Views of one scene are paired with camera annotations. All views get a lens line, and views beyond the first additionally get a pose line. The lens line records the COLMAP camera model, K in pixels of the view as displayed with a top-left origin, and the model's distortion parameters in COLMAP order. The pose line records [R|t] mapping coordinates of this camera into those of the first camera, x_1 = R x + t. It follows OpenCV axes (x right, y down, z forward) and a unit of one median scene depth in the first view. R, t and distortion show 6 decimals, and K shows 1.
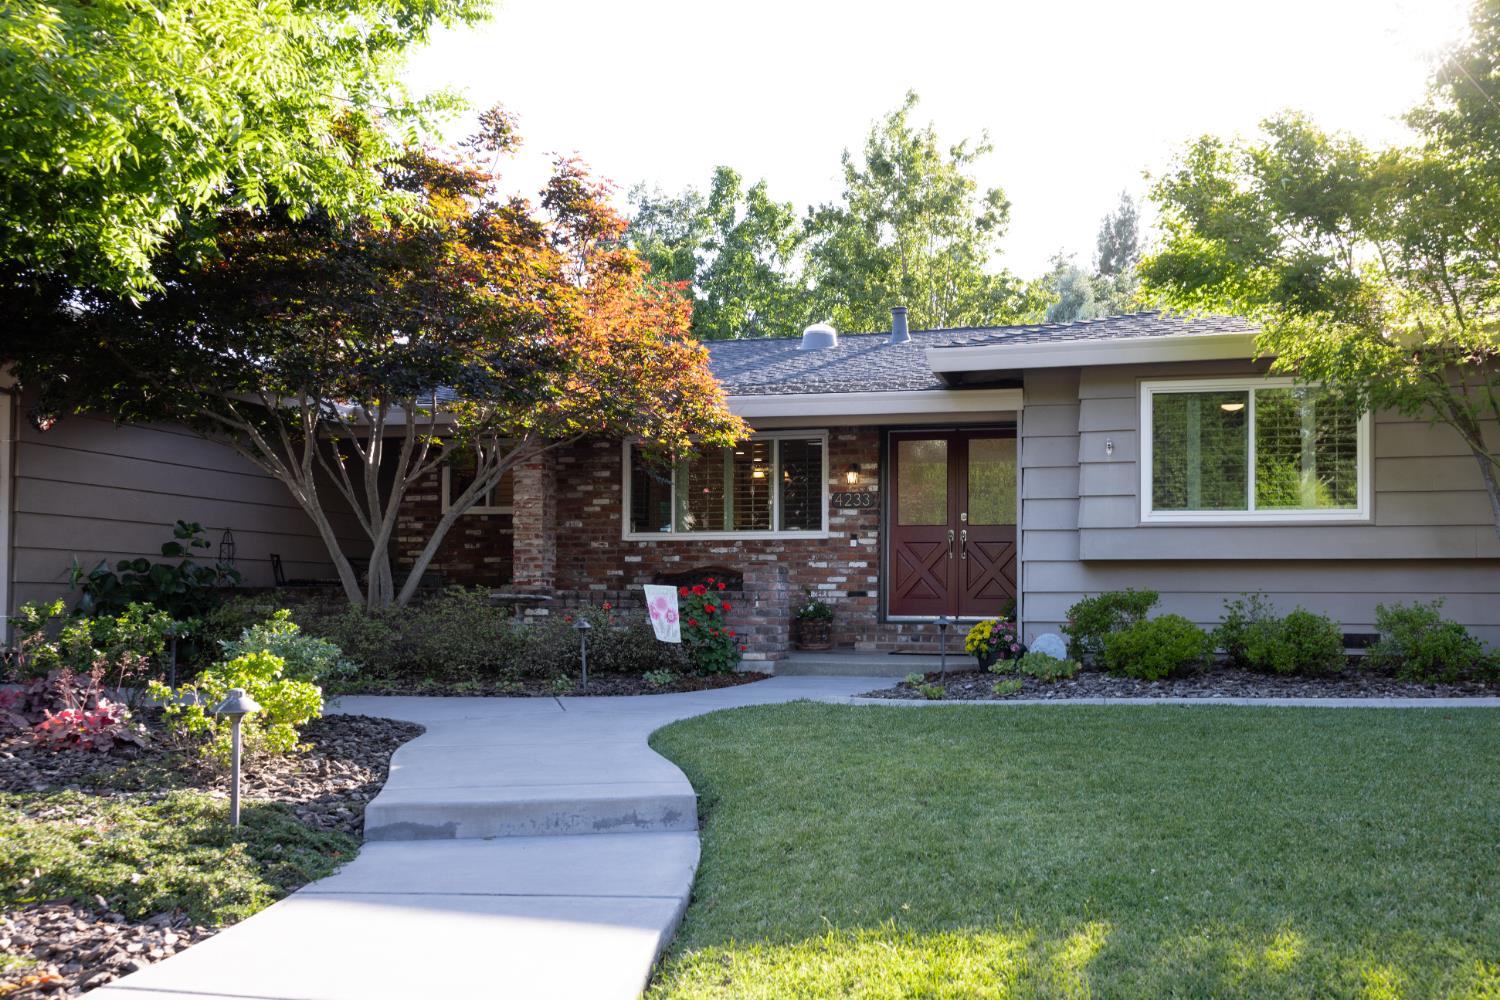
lens RADIAL K [[1268.7, 0, 839.9], [0, 1268.7, 573.4], [0, 0, 1]] dist [0.010673, -0.000094]
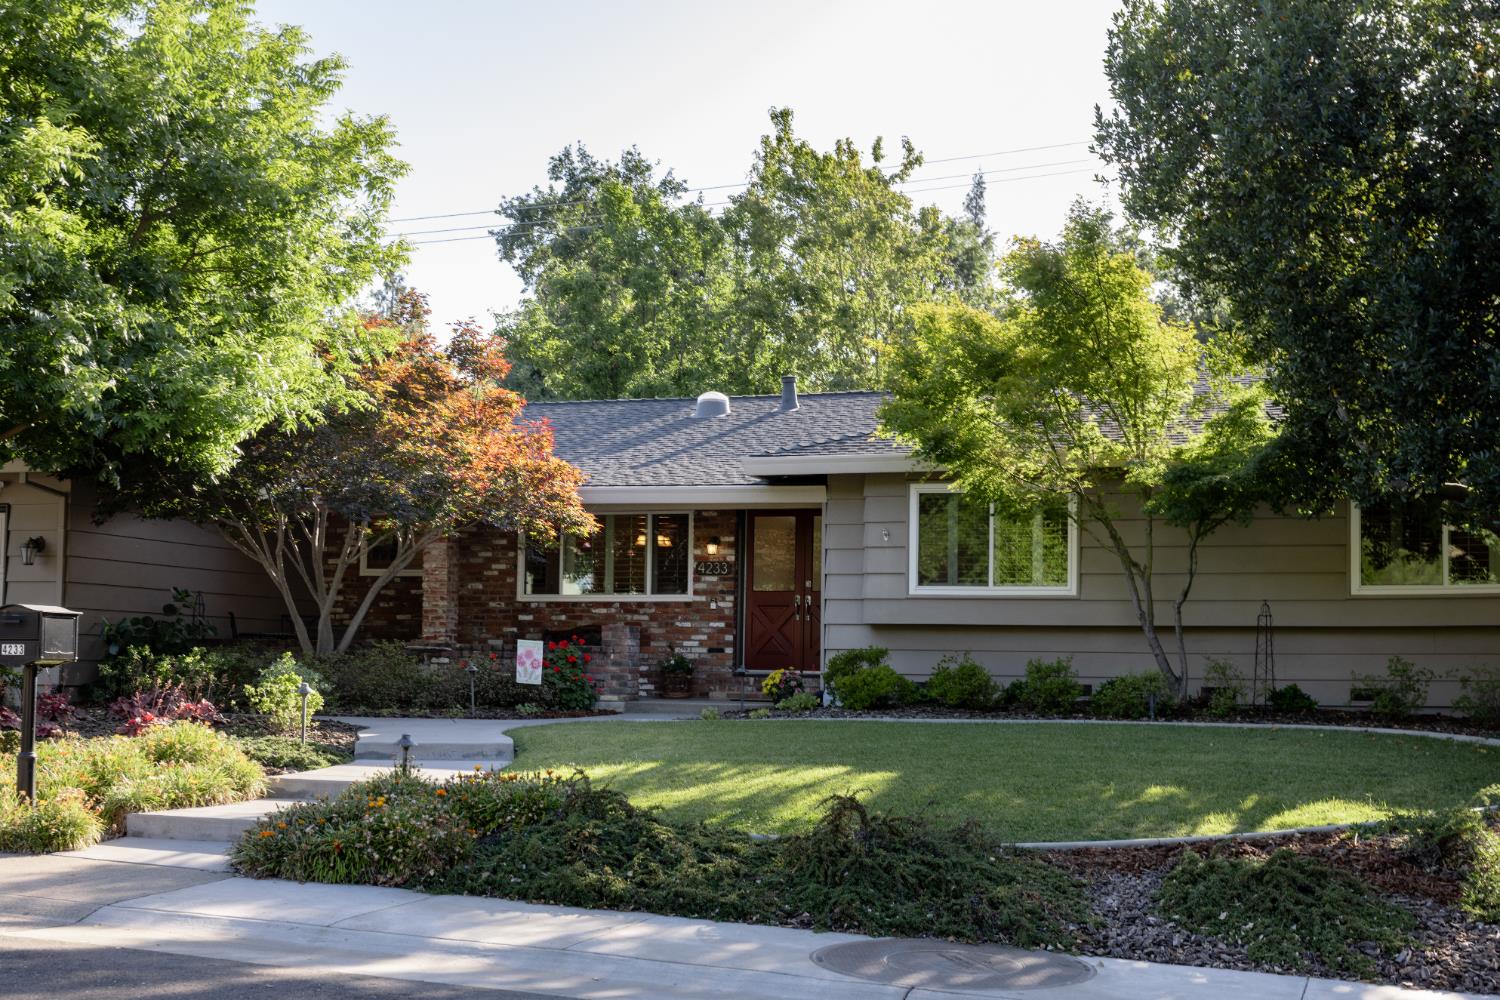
lens RADIAL K [[1961.1, 0, 760.6], [0, 1961.1, 595.5], [0, 0, 1]] dist [0.006919, -0.010153]
pose [[0.996921, 0.008159, -0.077985, 0.233899], [-0.009433, 0.999828, -0.015981, -0.006529], [0.077842, 0.016668, 0.996826, -0.935415]]
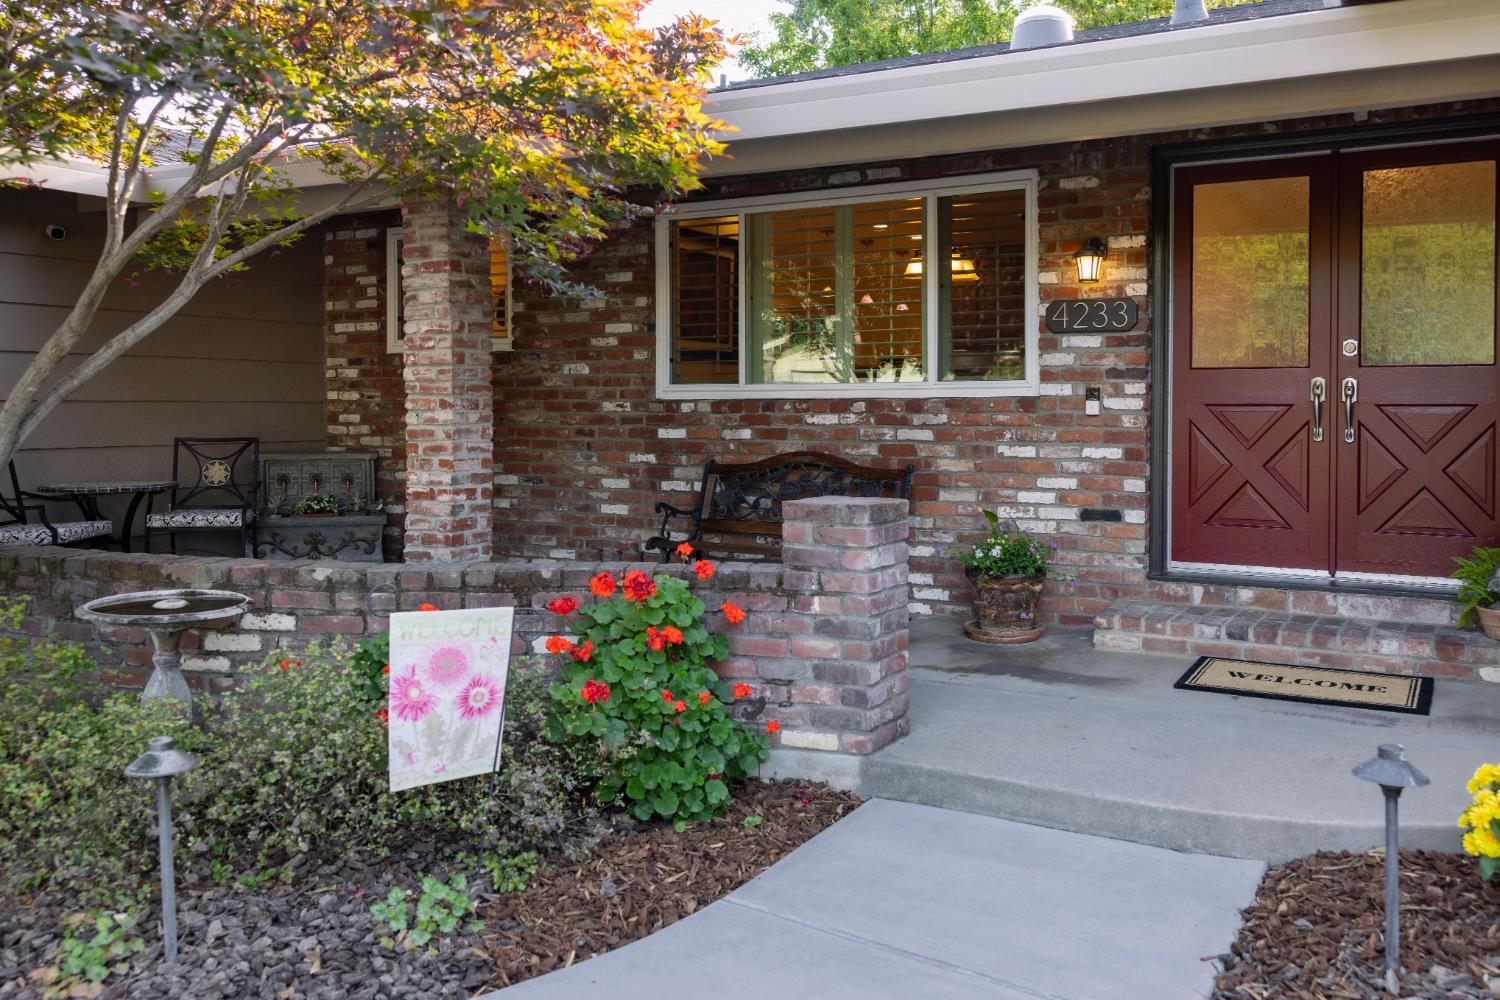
lens RADIAL K [[1258.4, 0, 754.1], [0, 1258.4, 419.6], [0, 0, 1]] dist [0.000626, 0.002732]
pose [[0.962943, -0.001940, -0.269697, 0.019210], [0.011302, 0.999386, 0.033164, -0.044221], [0.269467, -0.034983, 0.962374, 0.631467]]
